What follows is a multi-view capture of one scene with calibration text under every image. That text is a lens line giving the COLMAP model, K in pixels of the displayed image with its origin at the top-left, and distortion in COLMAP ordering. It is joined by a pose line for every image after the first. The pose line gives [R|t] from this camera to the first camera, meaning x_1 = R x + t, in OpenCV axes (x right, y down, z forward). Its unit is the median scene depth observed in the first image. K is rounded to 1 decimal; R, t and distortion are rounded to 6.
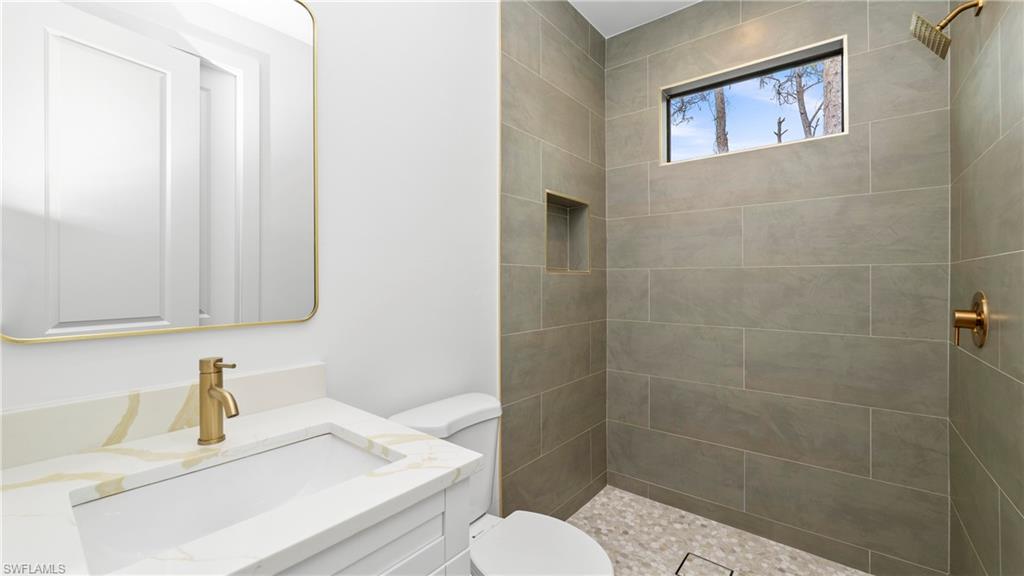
lens RADIAL K [[418.7, 0, 519.1], [0, 418.7, 291.7], [0, 0, 1]] dist [-0.006878, 0.001065]
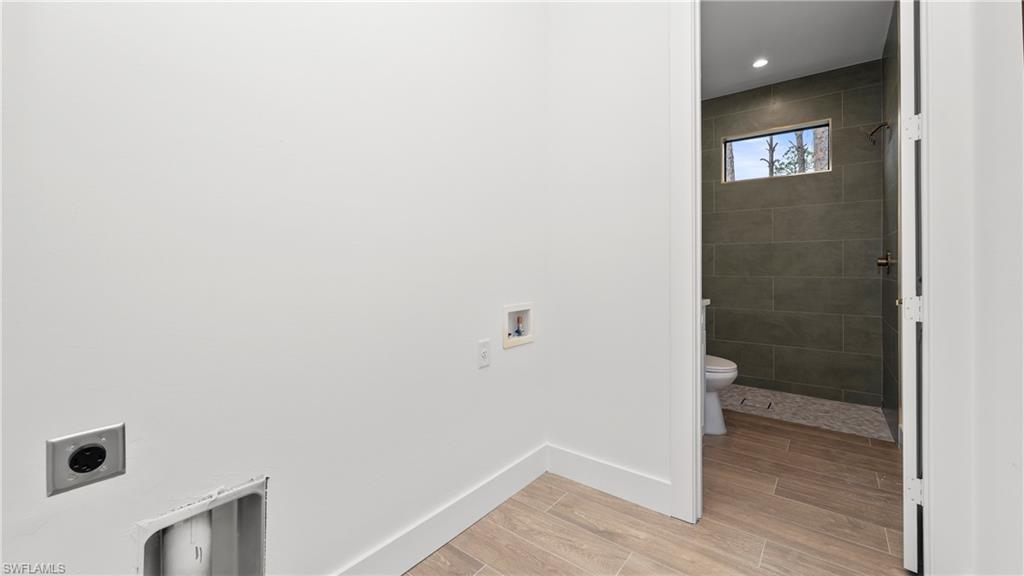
lens RADIAL K [[418.7, 0, 507.4], [0, 418.7, 279.9], [0, 0, 1]] dist [-0.006878, 0.001065]
pose [[0.999838, -0.012981, 0.012498, -0.703683], [0.012757, 0.999761, 0.017780, 0.062944], [-0.012726, -0.017617, 0.999764, -0.871993]]
